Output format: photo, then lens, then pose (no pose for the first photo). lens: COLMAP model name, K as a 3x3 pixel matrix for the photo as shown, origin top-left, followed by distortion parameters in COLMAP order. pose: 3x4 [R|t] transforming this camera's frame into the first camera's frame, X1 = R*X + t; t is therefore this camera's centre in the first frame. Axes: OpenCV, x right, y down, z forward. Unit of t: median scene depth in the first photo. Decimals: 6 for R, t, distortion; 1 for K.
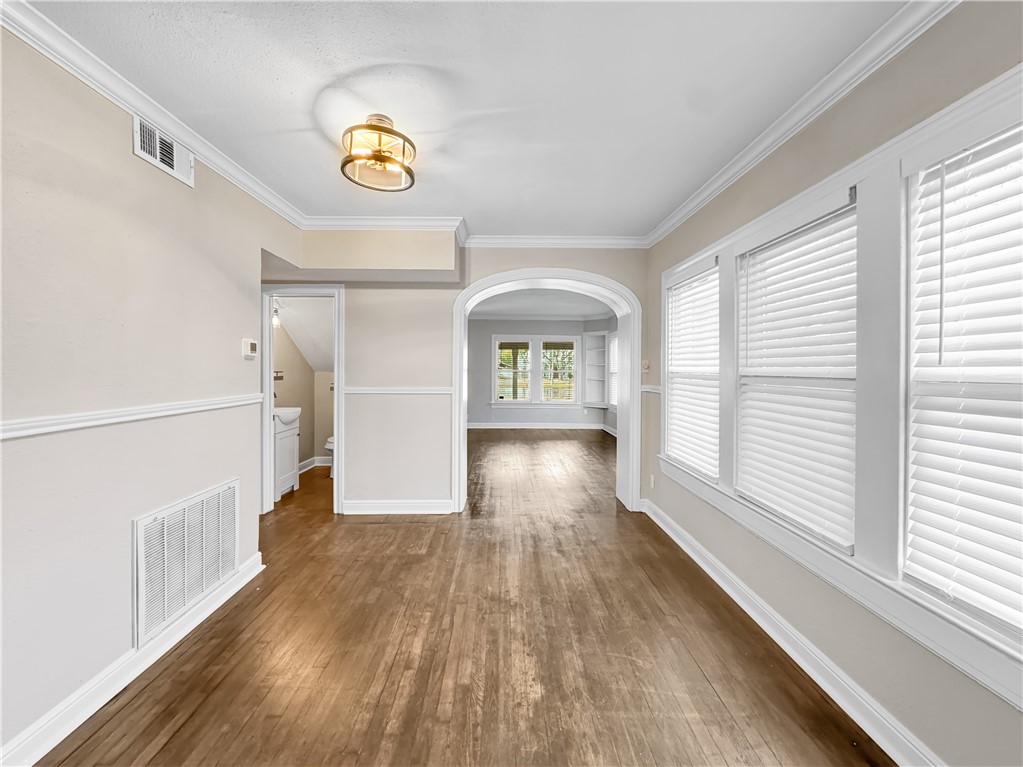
lens RADIAL K [[424.4, 0, 488.0], [0, 424.4, 377.2], [0, 0, 1]] dist [0.000593, 0.000107]
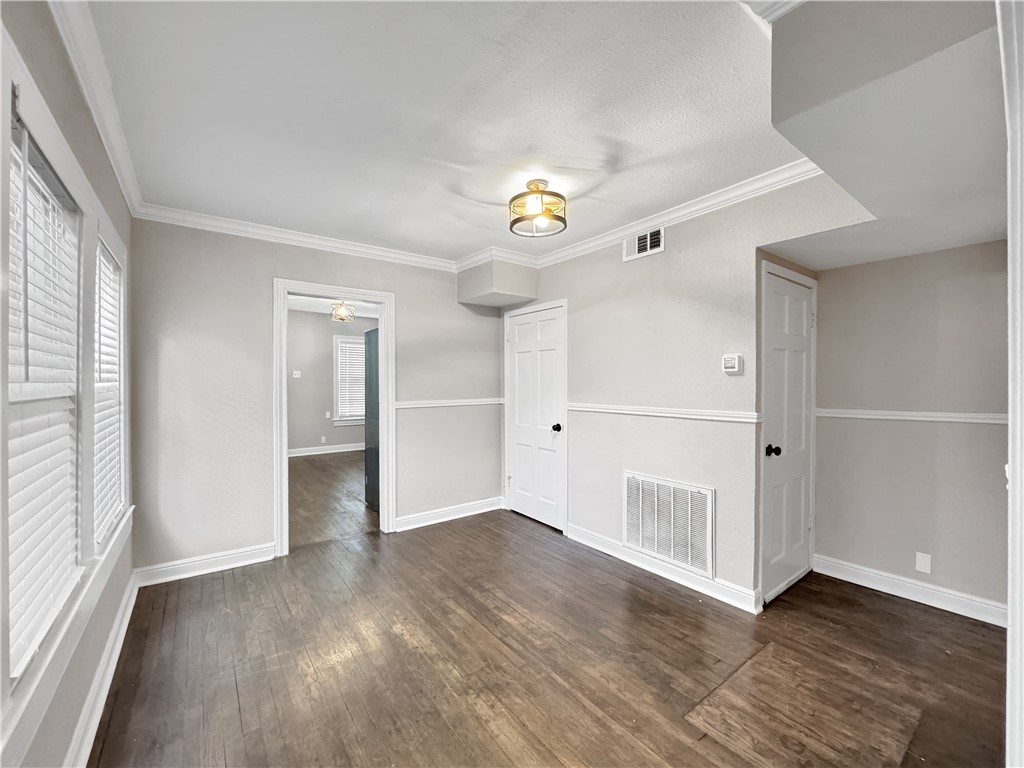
lens RADIAL K [[416.9, 0, 528.5], [0, 416.9, 378.9], [0, 0, 1]] dist [-0.002025, -0.000169]
pose [[-0.766490, -0.010319, -0.642173, 0.585391], [-0.014225, 0.999898, 0.000912, -0.042874], [0.642099, 0.009834, -0.766559, 2.053205]]
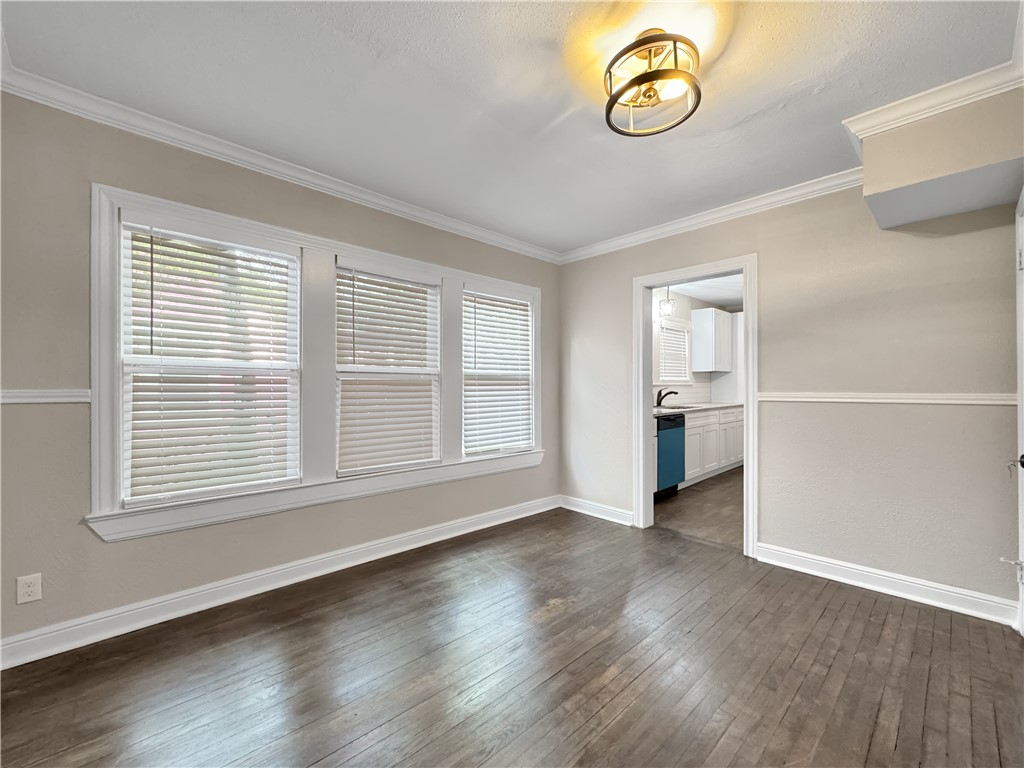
lens RADIAL K [[428.9, 0, 512.0], [0, 428.9, 384.0], [0, 0, 1]] dist [-0.015792, 0.000163]
pose [[-0.713213, -0.001883, 0.700944, -0.677412], [0.004684, 0.999961, 0.007452, 0.032572], [-0.700931, 0.008598, -0.713177, 1.880721]]
